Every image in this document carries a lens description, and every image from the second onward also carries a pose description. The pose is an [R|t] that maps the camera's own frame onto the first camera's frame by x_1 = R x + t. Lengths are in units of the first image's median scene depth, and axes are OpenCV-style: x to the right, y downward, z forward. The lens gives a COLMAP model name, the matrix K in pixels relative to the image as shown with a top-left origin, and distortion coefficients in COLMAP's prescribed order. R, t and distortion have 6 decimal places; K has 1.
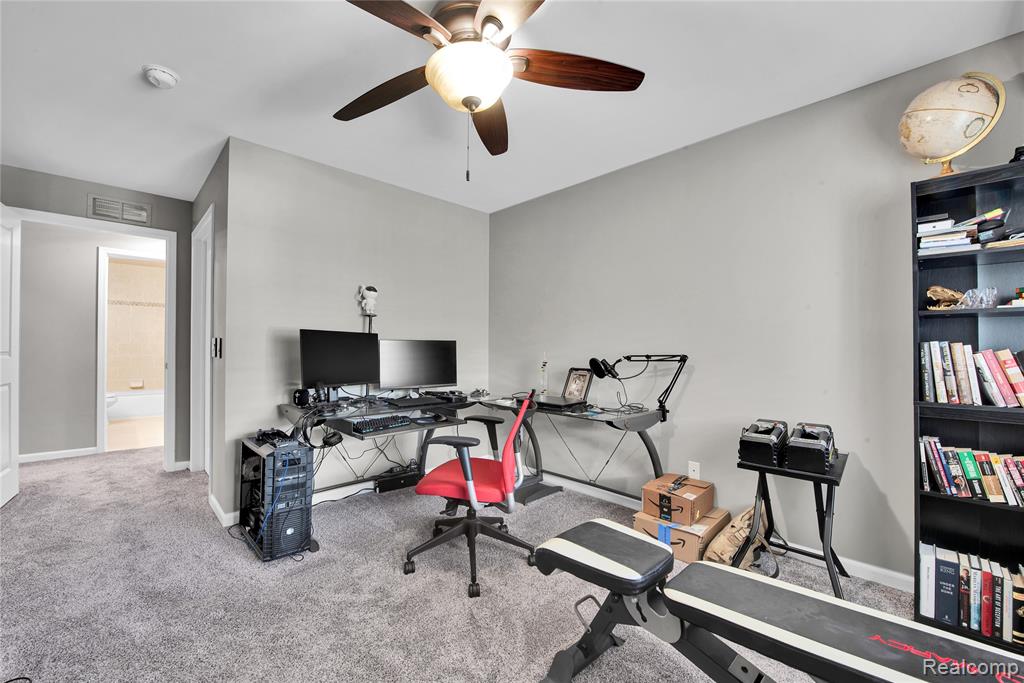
lens RADIAL K [[426.2, 0, 524.6], [0, 426.2, 343.5], [0, 0, 1]] dist [-0.010413, -0.000320]
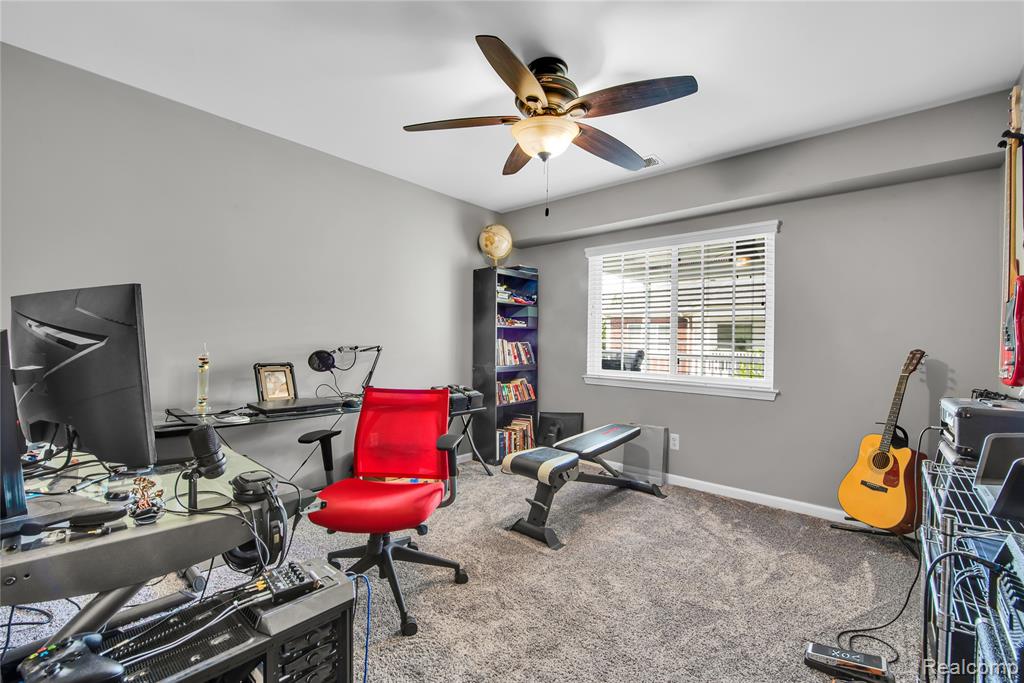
lens RADIAL K [[426.2, 0, 524.6], [0, 426.2, 343.5], [0, 0, 1]] dist [-0.010413, -0.000320]
pose [[-0.102325, -0.012038, 0.994678, -1.369246], [-0.036049, 0.999315, 0.008385, -0.006199], [-0.994098, -0.034999, -0.102689, 1.133012]]
